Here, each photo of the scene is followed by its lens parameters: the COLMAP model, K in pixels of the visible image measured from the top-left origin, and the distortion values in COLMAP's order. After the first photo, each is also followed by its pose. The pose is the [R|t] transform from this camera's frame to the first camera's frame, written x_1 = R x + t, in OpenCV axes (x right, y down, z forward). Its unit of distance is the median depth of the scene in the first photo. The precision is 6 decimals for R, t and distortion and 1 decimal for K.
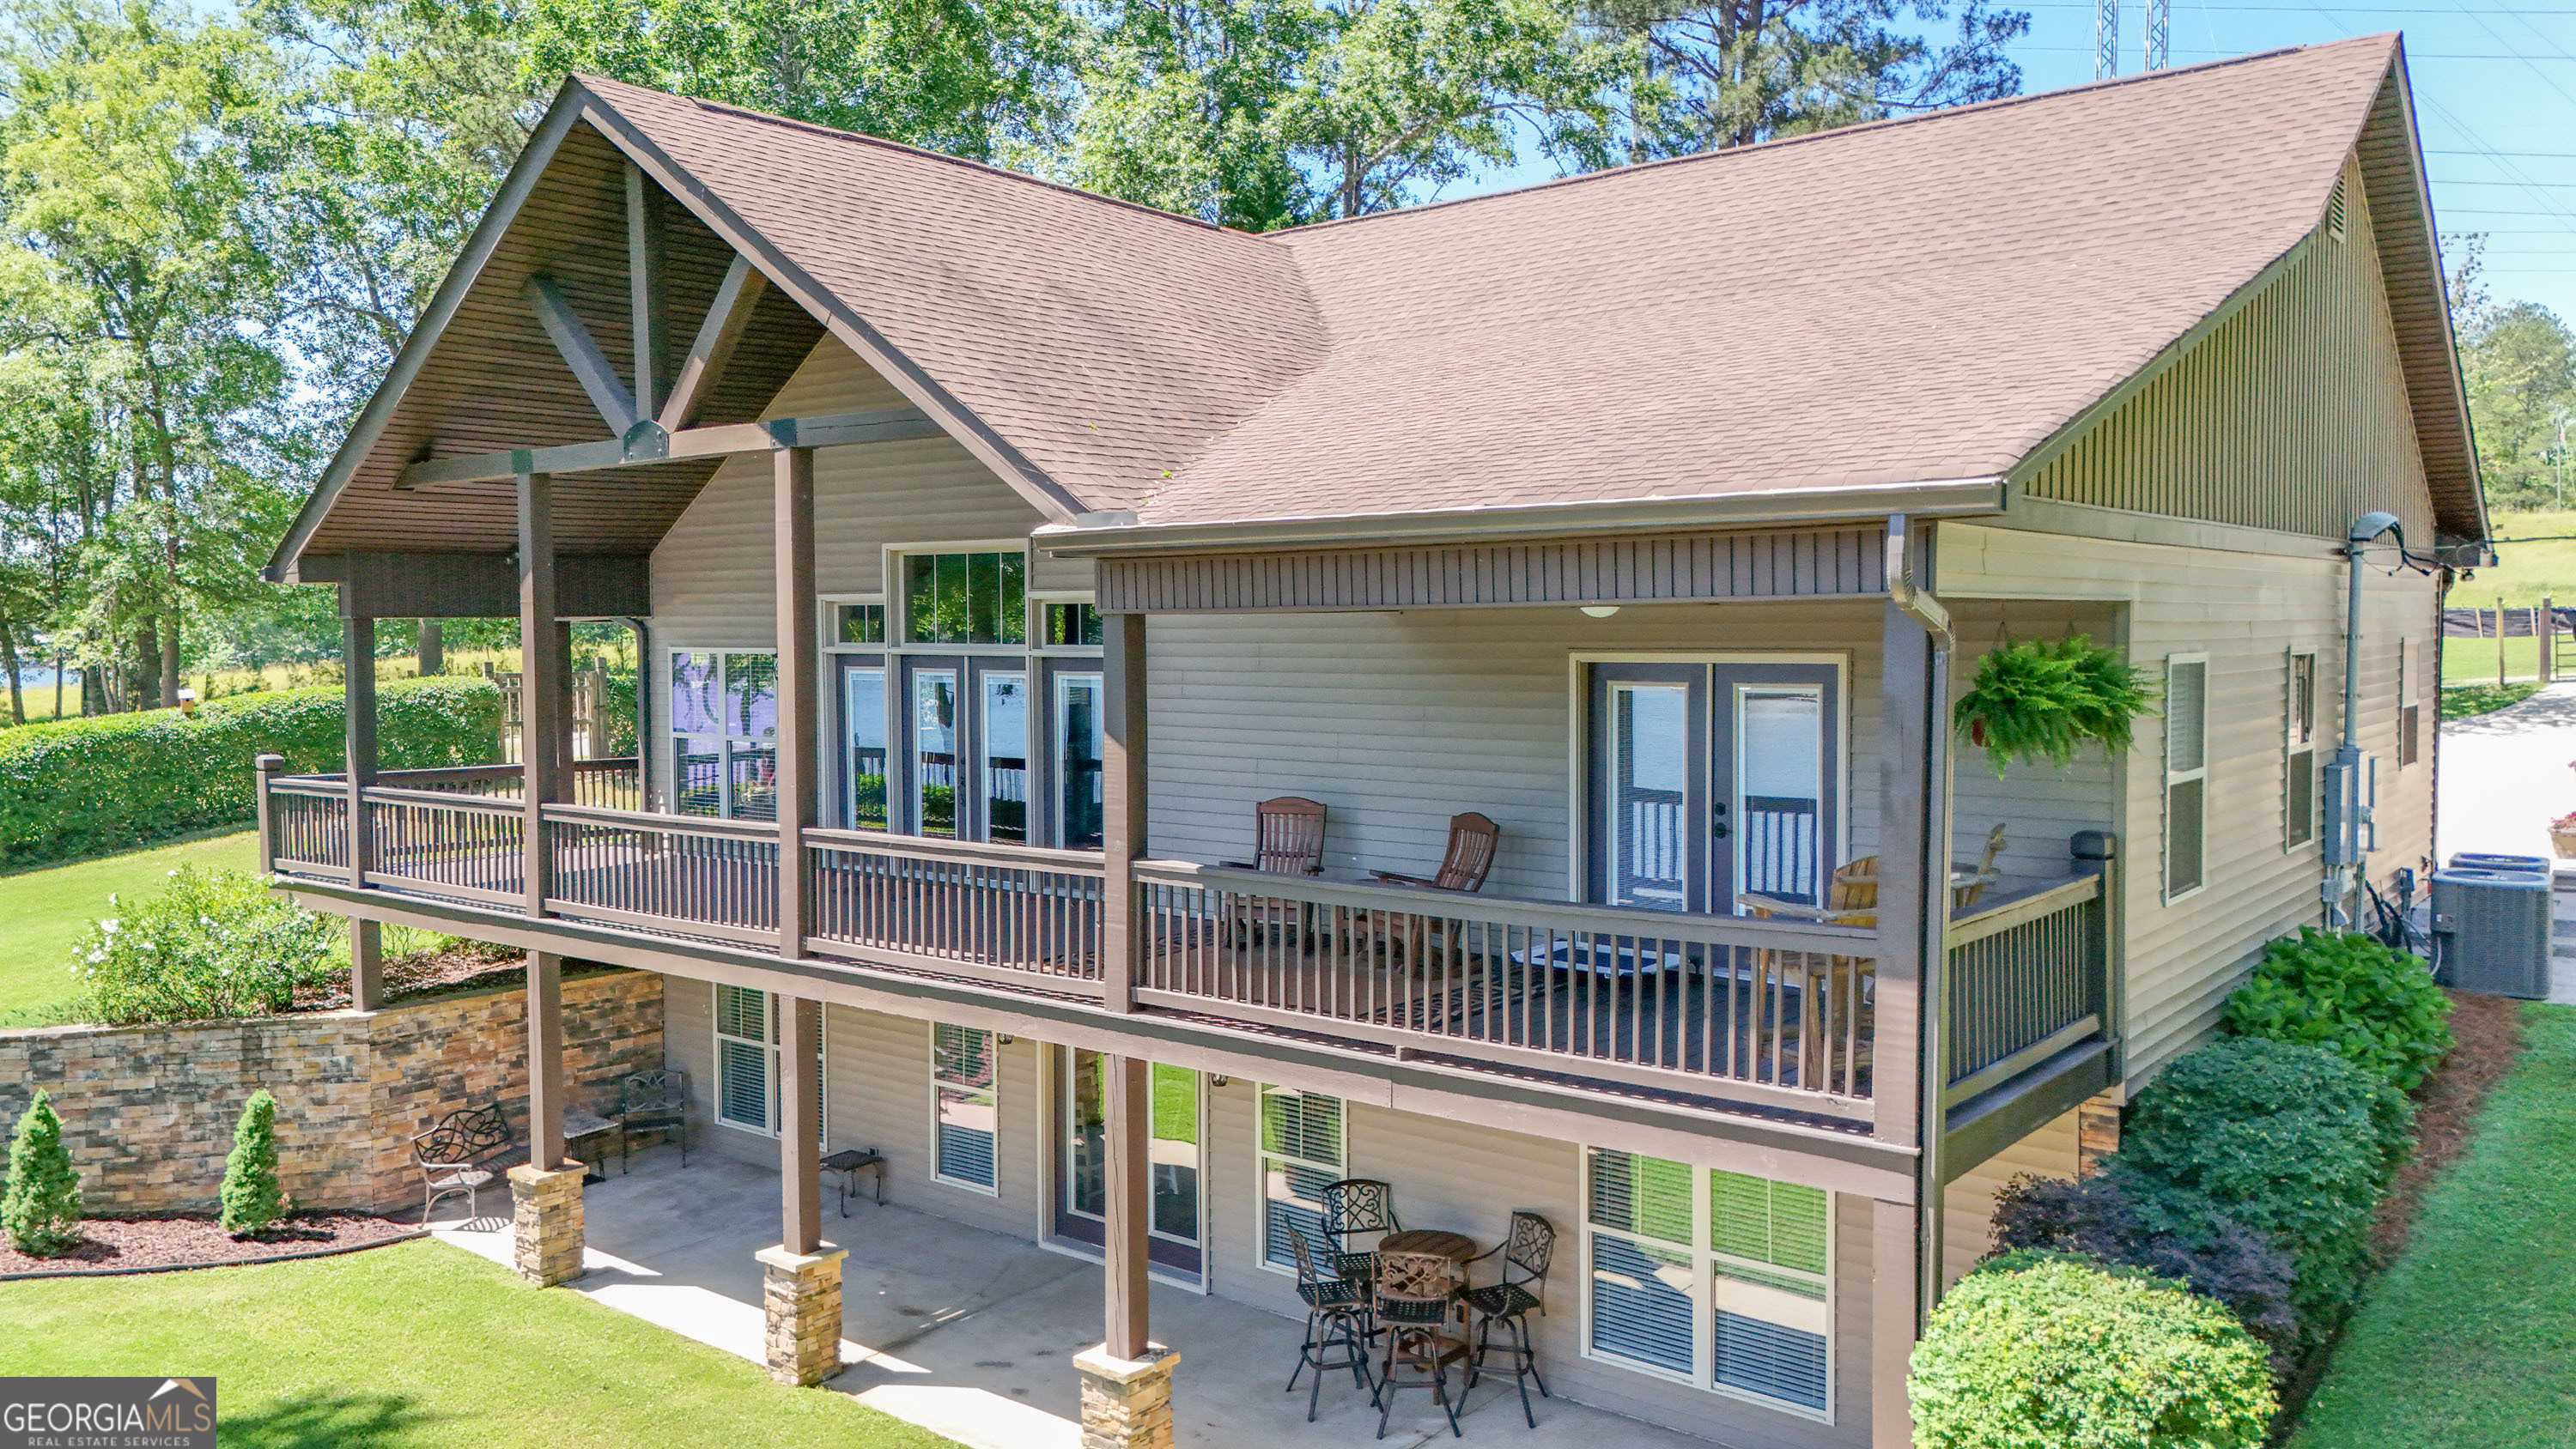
lens RADIAL K [[1885.8, 0, 1289.3], [0, 1885.8, 713.2], [0, 0, 1]] dist [0.069029, -0.068322]
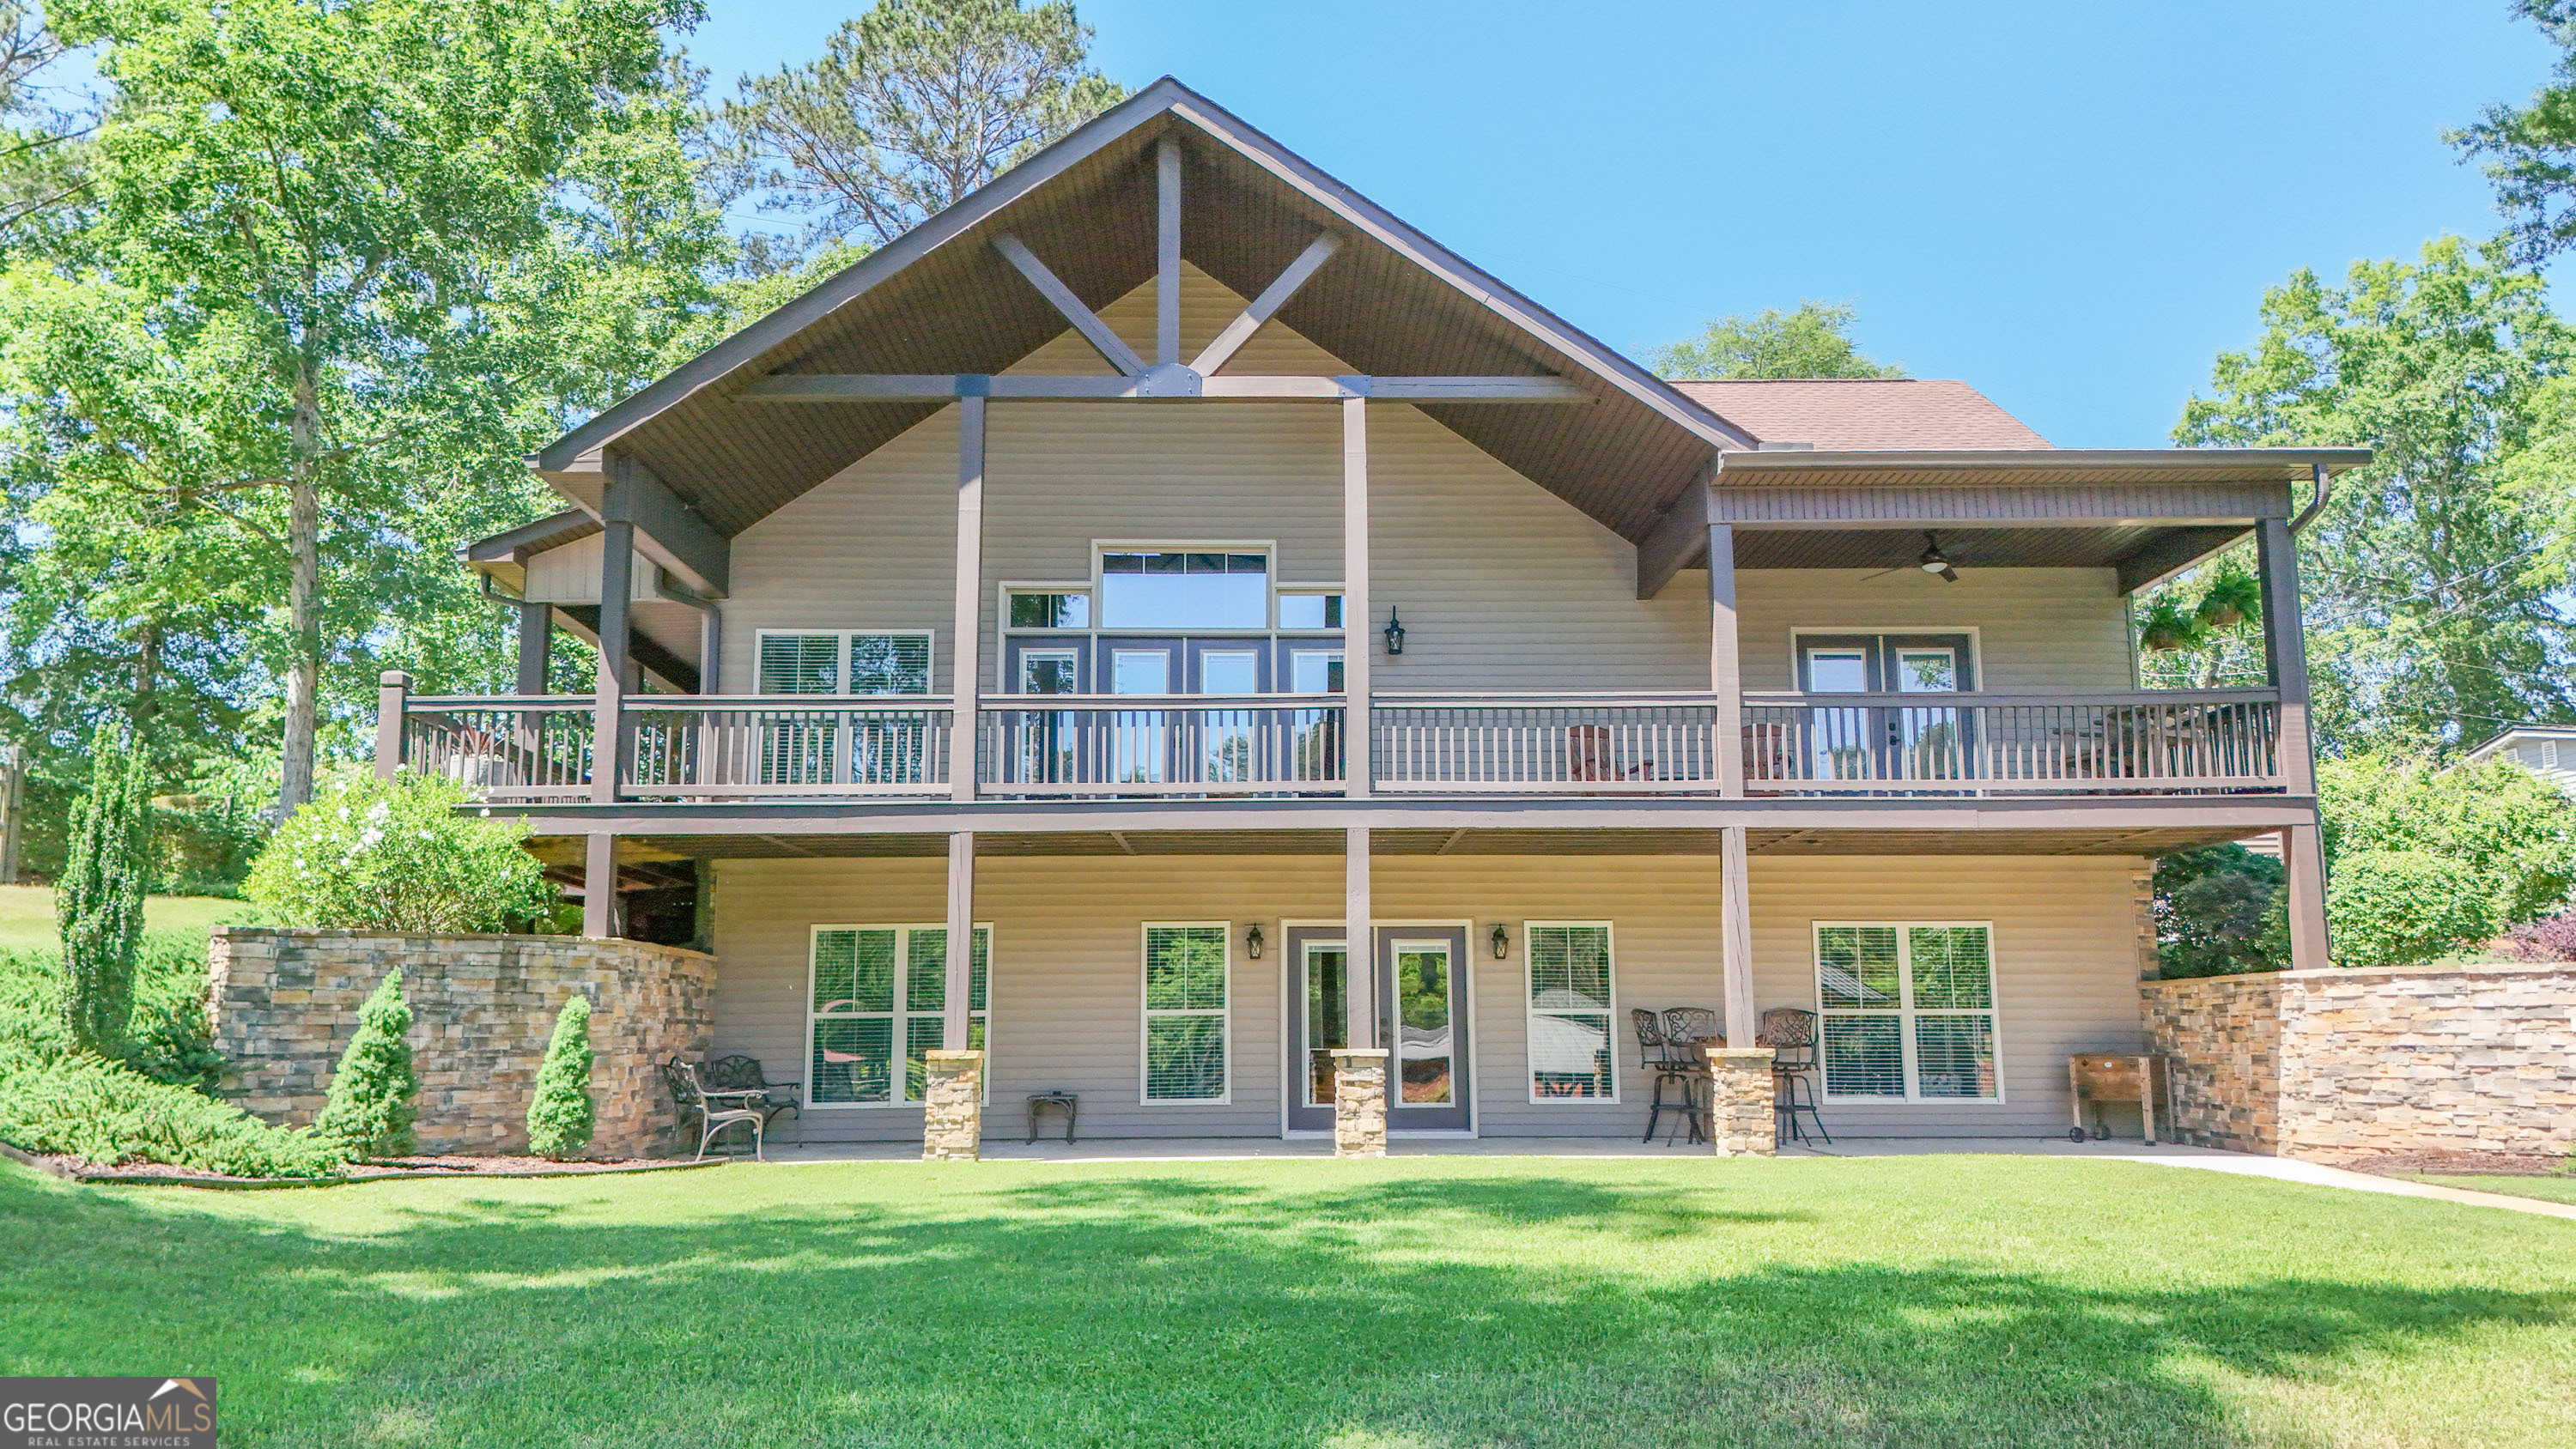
lens RADIAL K [[1891.0, 0, 1288.0], [0, 1891.0, 724.5], [0, 0, 1]] dist [0.038638, -0.000456]
pose [[0.767601, 0.108363, 0.631701, -1.248532], [0.030409, 0.978336, -0.204776, 0.385182], [-0.640206, 0.176396, 0.747677, 0.141106]]
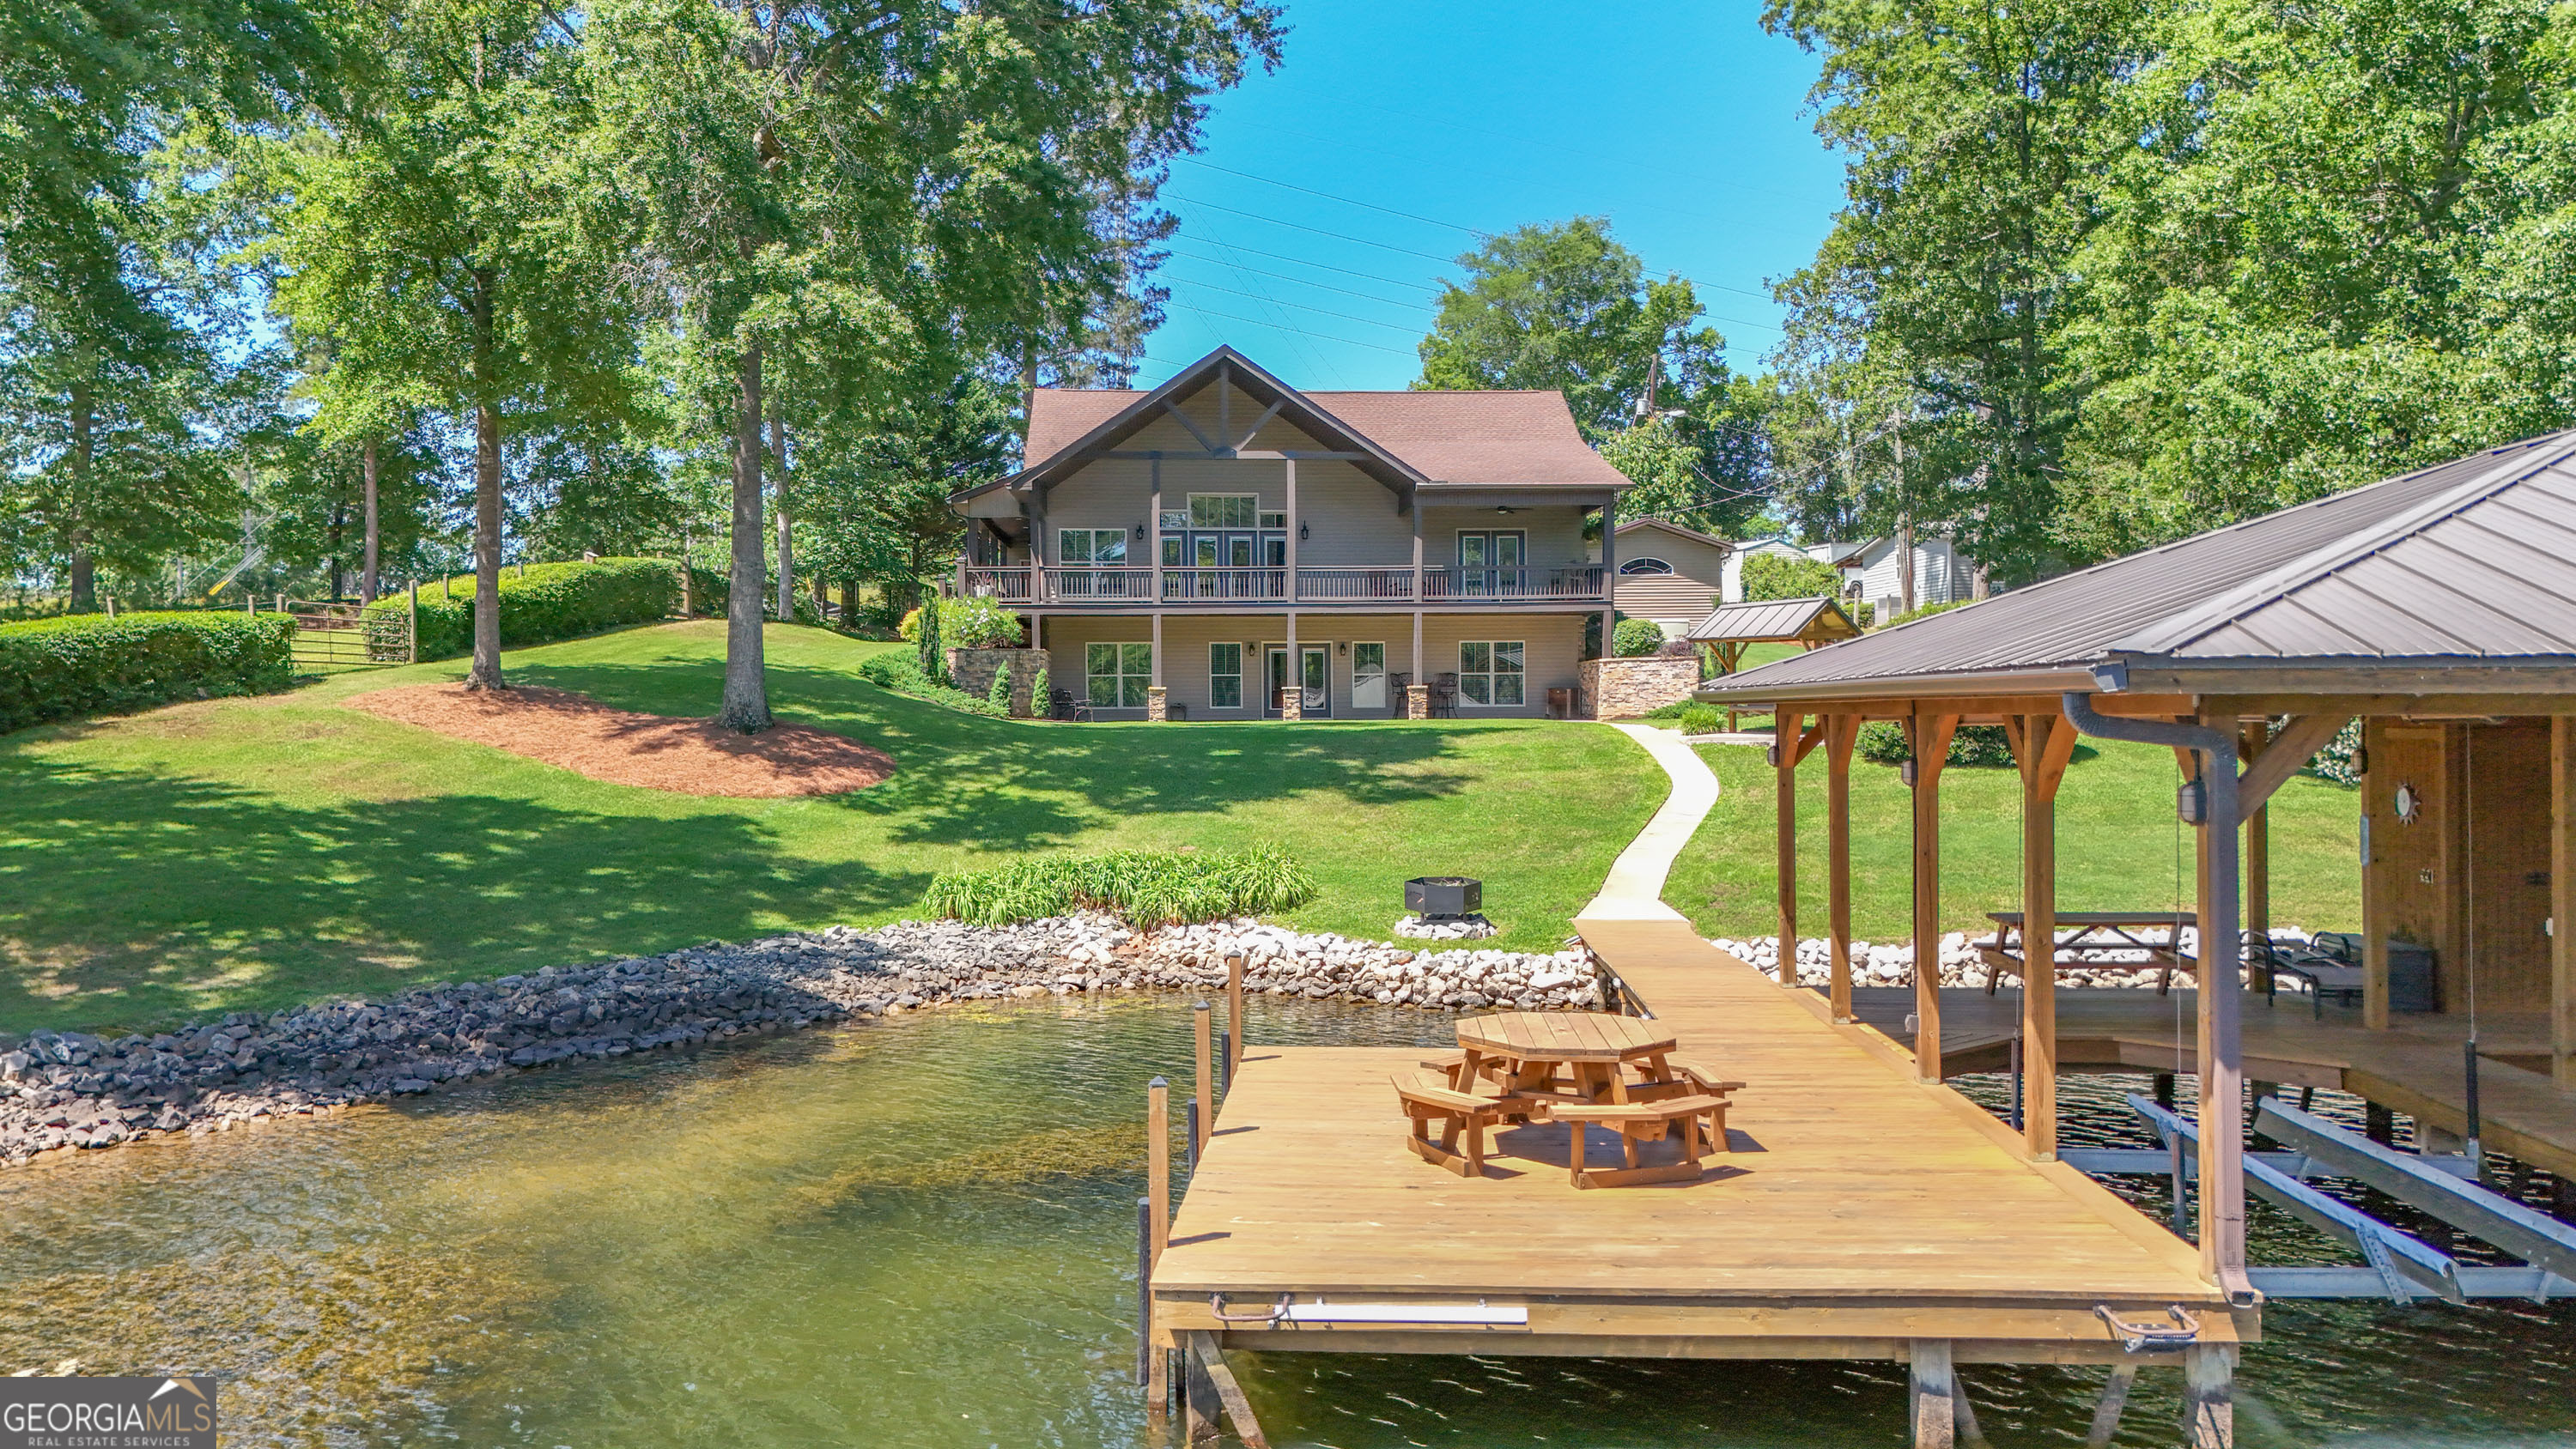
lens RADIAL K [[1885.8, 0, 1289.3], [0, 1885.8, 713.2], [0, 0, 1]] dist [0.069029, -0.068322]
pose [[0.735421, -0.000679, 0.677611, -3.114261], [0.034101, 0.998769, -0.036010, 0.542851], [-0.676752, 0.049589, 0.734539, -1.845916]]
